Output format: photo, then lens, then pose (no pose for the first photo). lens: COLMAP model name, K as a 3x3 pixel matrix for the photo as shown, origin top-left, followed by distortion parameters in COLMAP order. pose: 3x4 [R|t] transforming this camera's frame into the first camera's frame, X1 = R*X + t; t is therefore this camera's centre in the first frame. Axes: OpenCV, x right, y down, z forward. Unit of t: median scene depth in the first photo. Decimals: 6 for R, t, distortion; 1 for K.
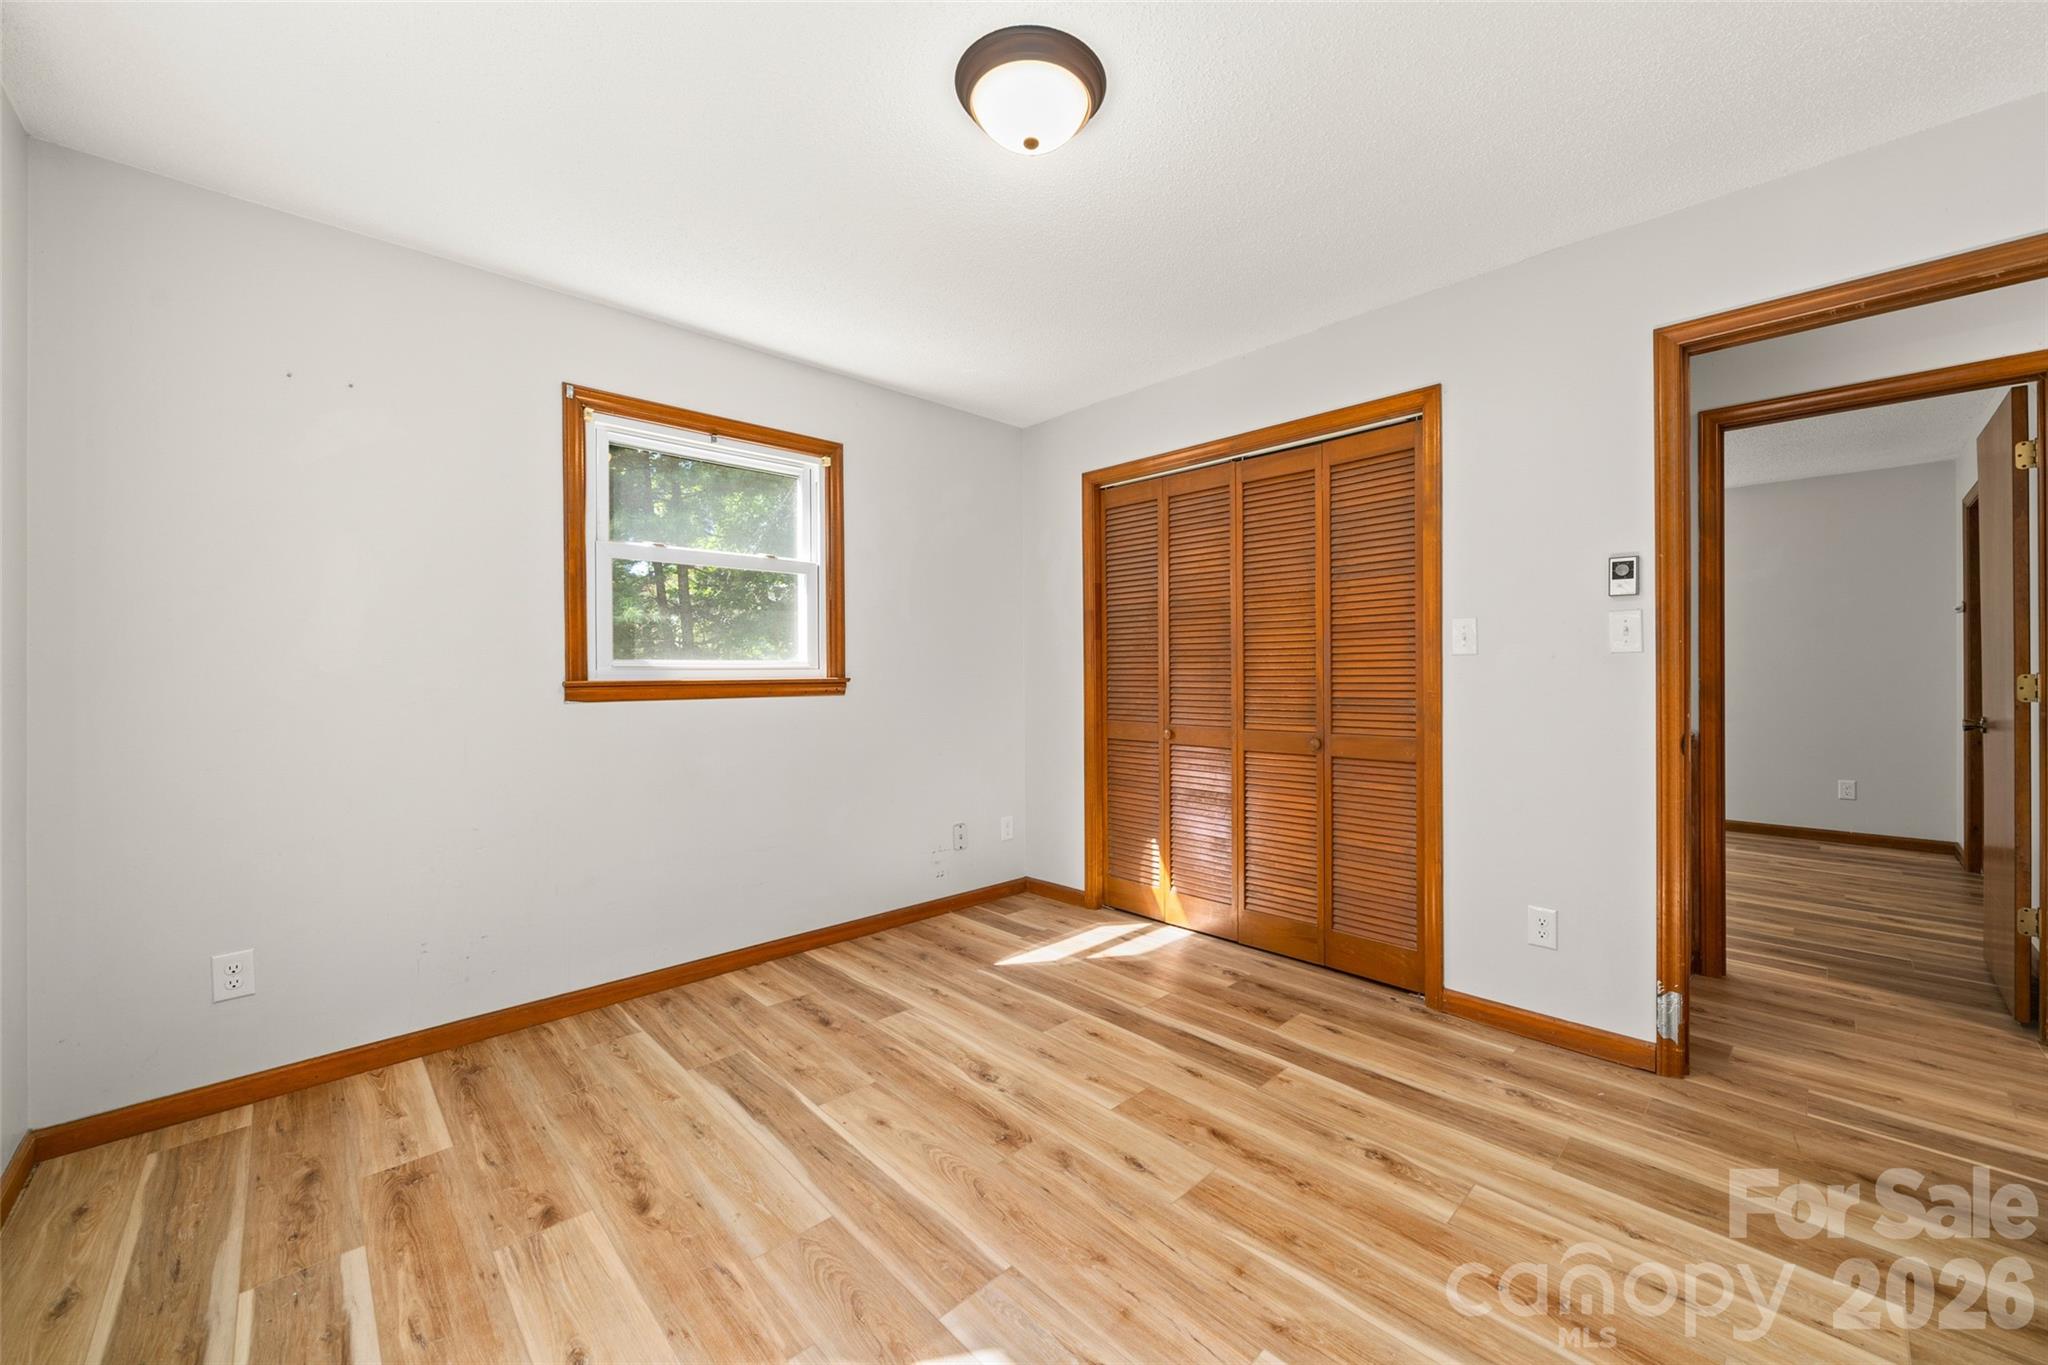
lens RADIAL K [[817.6, 0, 1002.5], [0, 817.6, 676.9], [0, 0, 1]] dist [-0.006077, -0.000979]
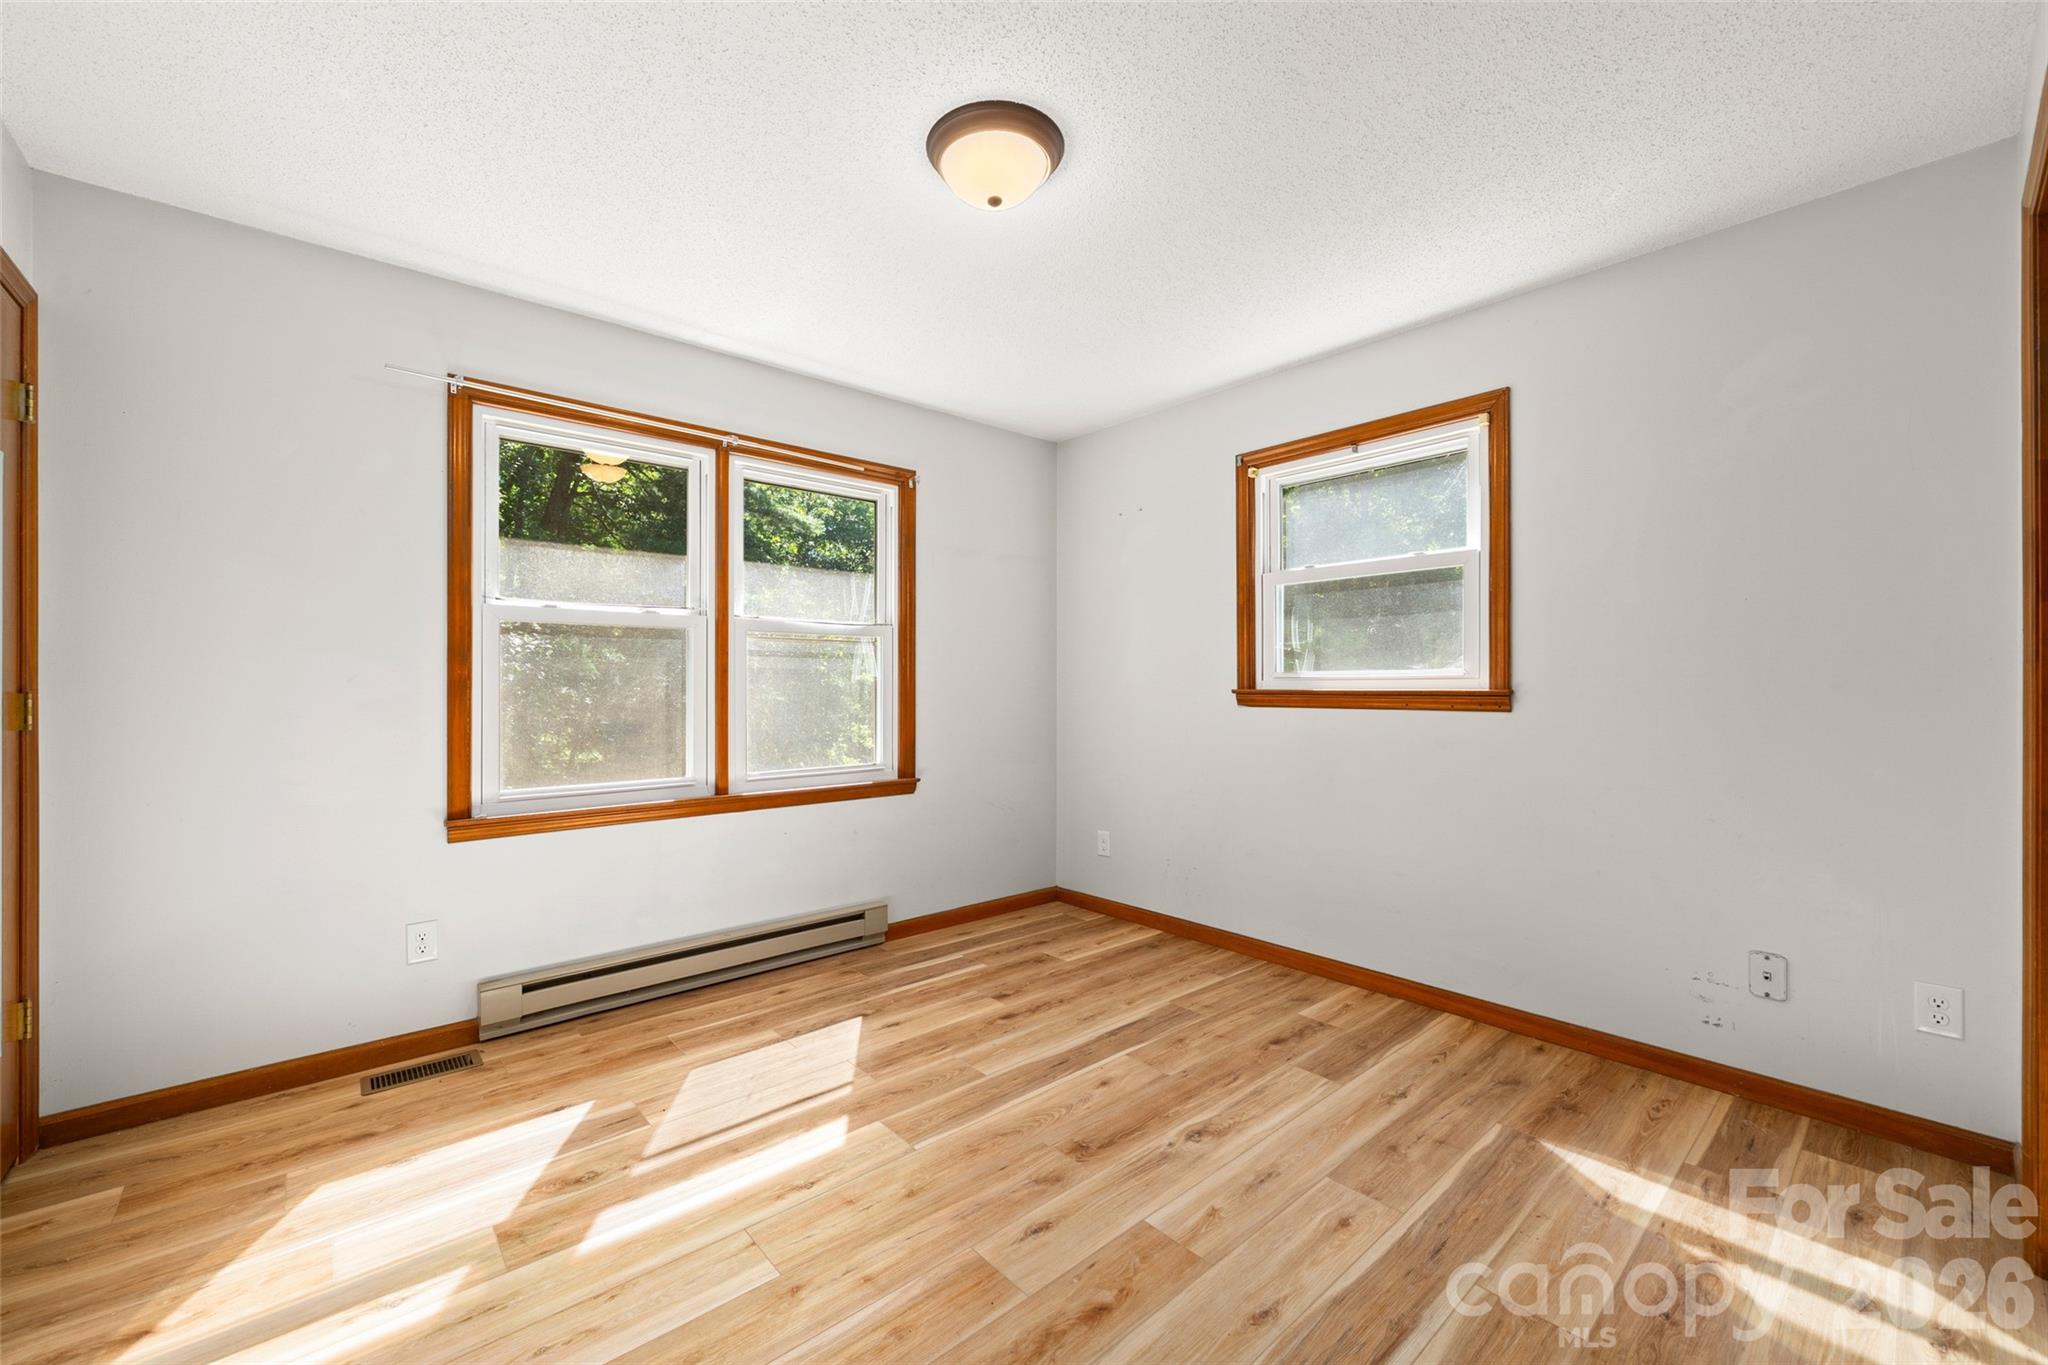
lens RADIAL K [[817.6, 0, 1019.6], [0, 817.6, 687.1], [0, 0, 1]] dist [-0.006077, -0.000979]
pose [[-0.059347, 0.009323, -0.998194, 0.765445], [-0.004705, 0.999943, 0.009619, -0.008318], [0.998226, 0.005268, -0.059300, 0.743789]]
